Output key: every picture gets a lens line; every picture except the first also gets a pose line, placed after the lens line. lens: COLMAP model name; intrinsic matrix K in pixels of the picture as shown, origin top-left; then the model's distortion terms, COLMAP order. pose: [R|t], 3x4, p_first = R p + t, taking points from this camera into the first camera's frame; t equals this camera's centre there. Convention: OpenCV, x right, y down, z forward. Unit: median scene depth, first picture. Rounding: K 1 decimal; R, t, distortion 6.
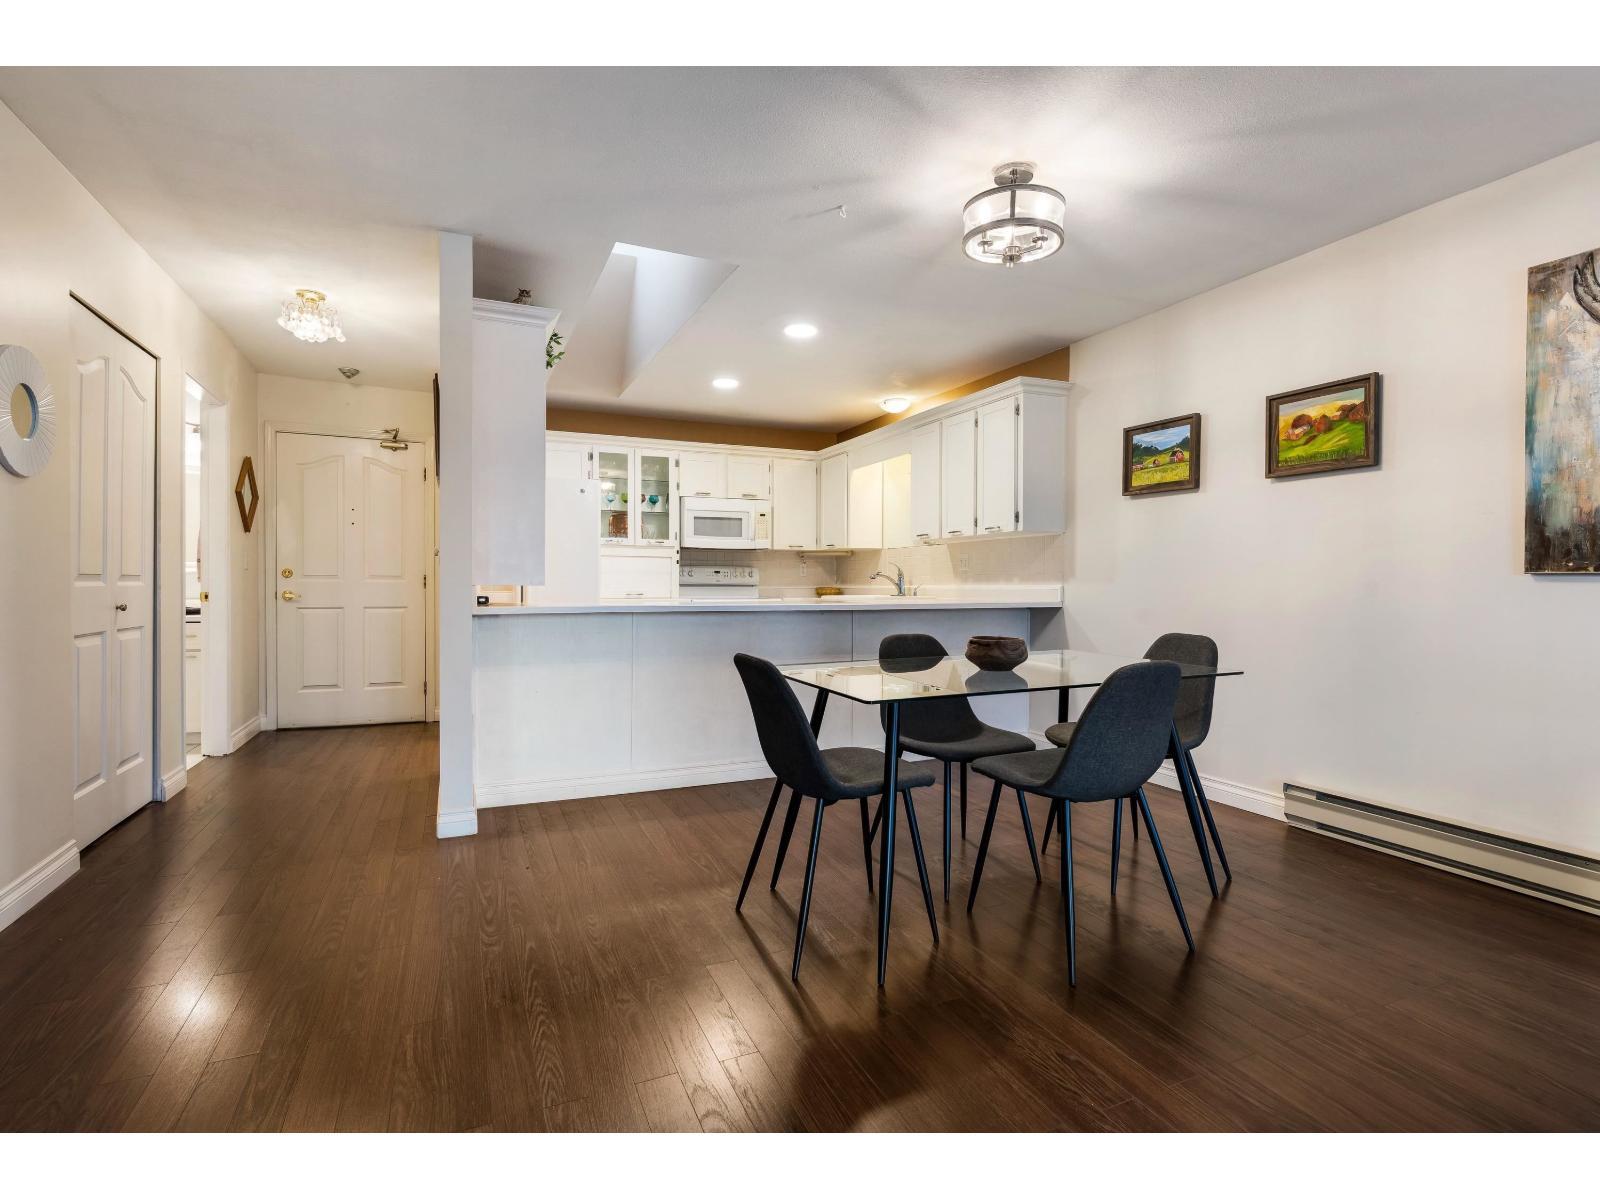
lens RADIAL K [[759.0, 0, 799.5], [0, 759.0, 591.3], [0, 0, 1]] dist [0.003115, -0.000271]
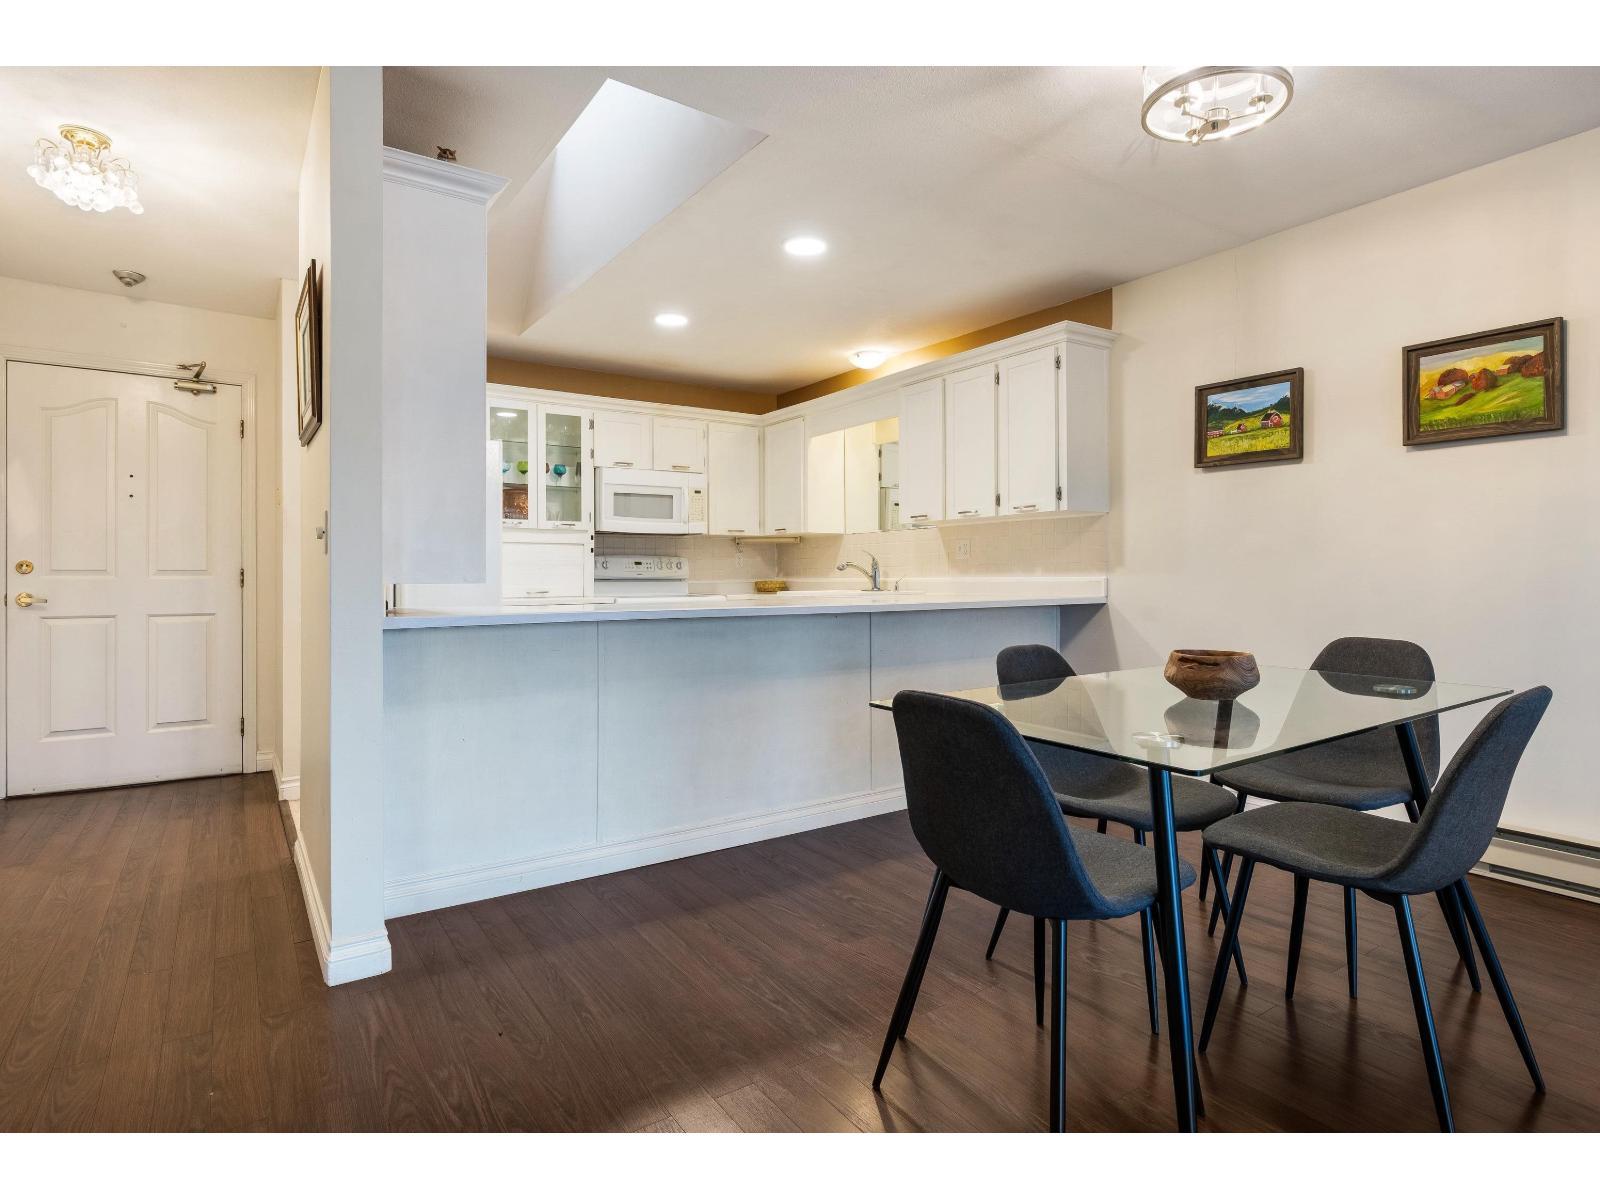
lens RADIAL K [[825.0, 0, 789.7], [0, 825.0, 571.9], [0, 0, 1]] dist [0.003174, -0.000996]
pose [[0.984453, -0.006494, 0.175528, -0.176927], [0.009055, 0.999864, -0.013793, -0.004447], [-0.175414, 0.015168, 0.984378, 0.206130]]
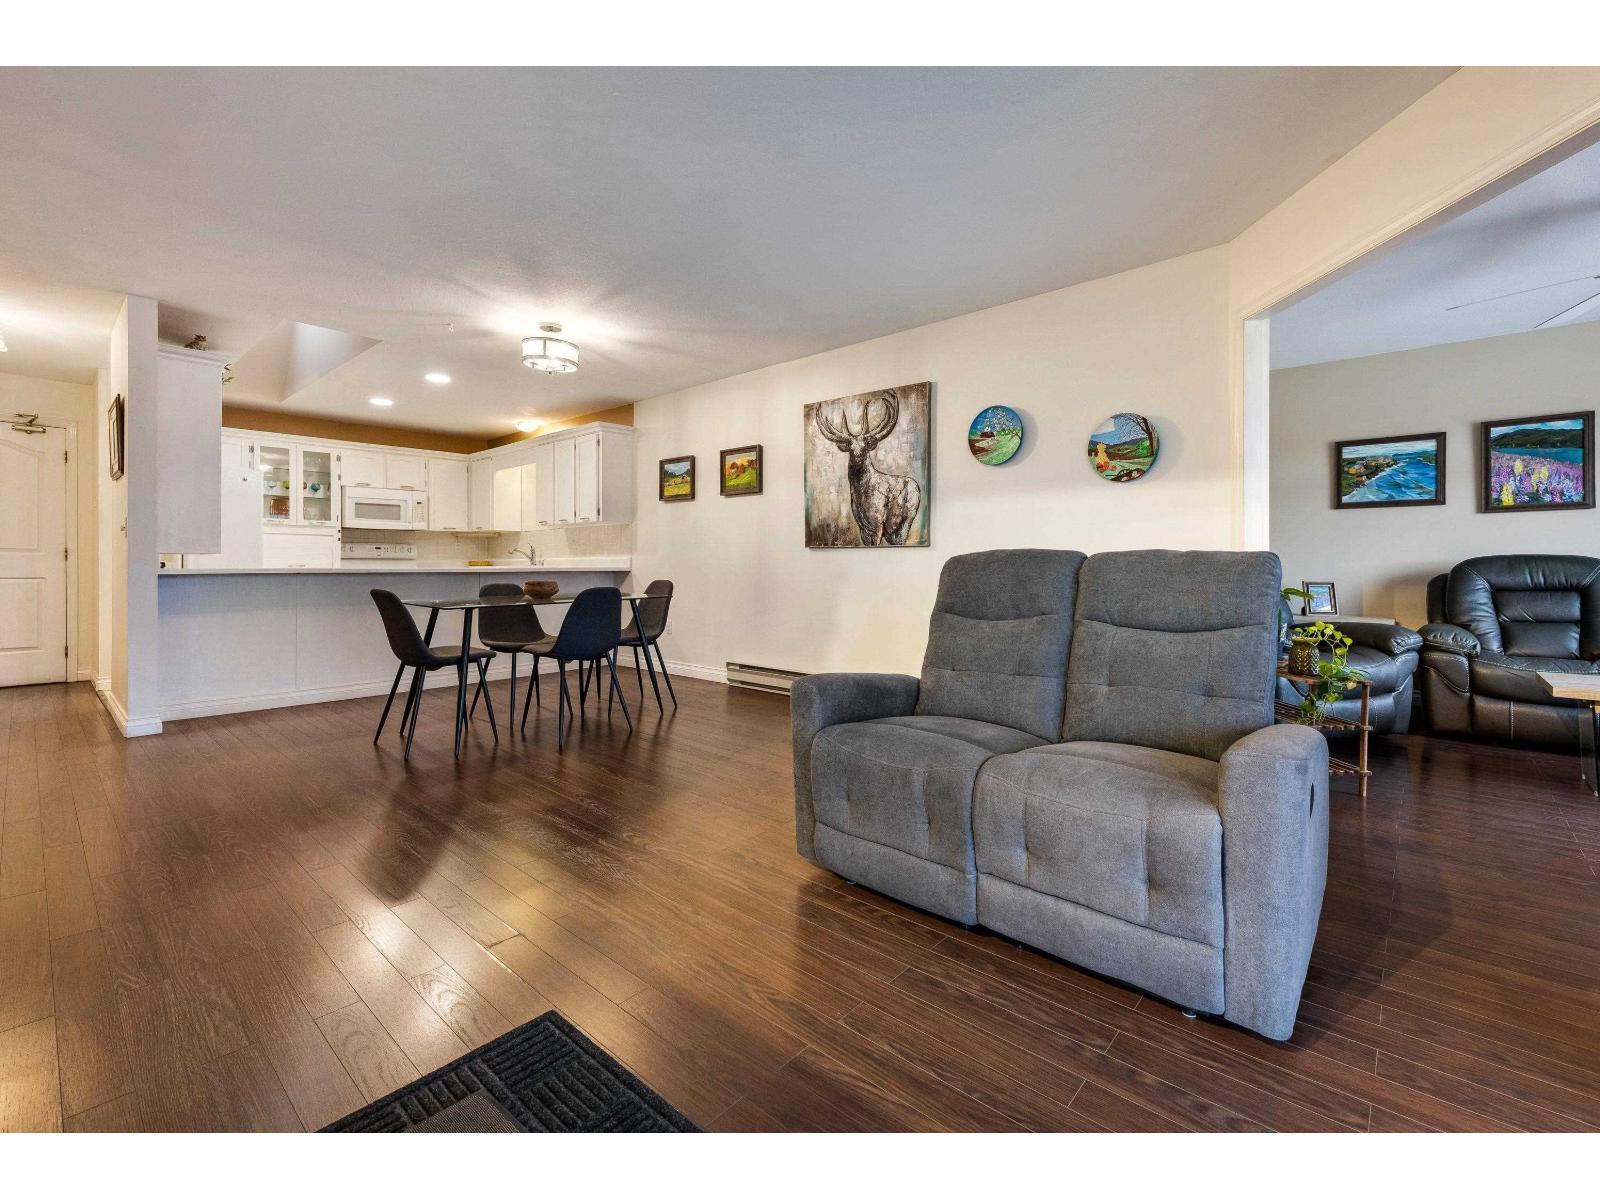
lens RADIAL K [[697.7, 0, 800.9], [0, 697.7, 566.2], [0, 0, 1]] dist [-0.000787, 0.001221]
pose [[0.914118, -0.004193, 0.405426, 0.101211], [0.007443, 0.999952, -0.006439, 0.027801], [-0.405380, 0.008903, 0.914105, -0.520386]]
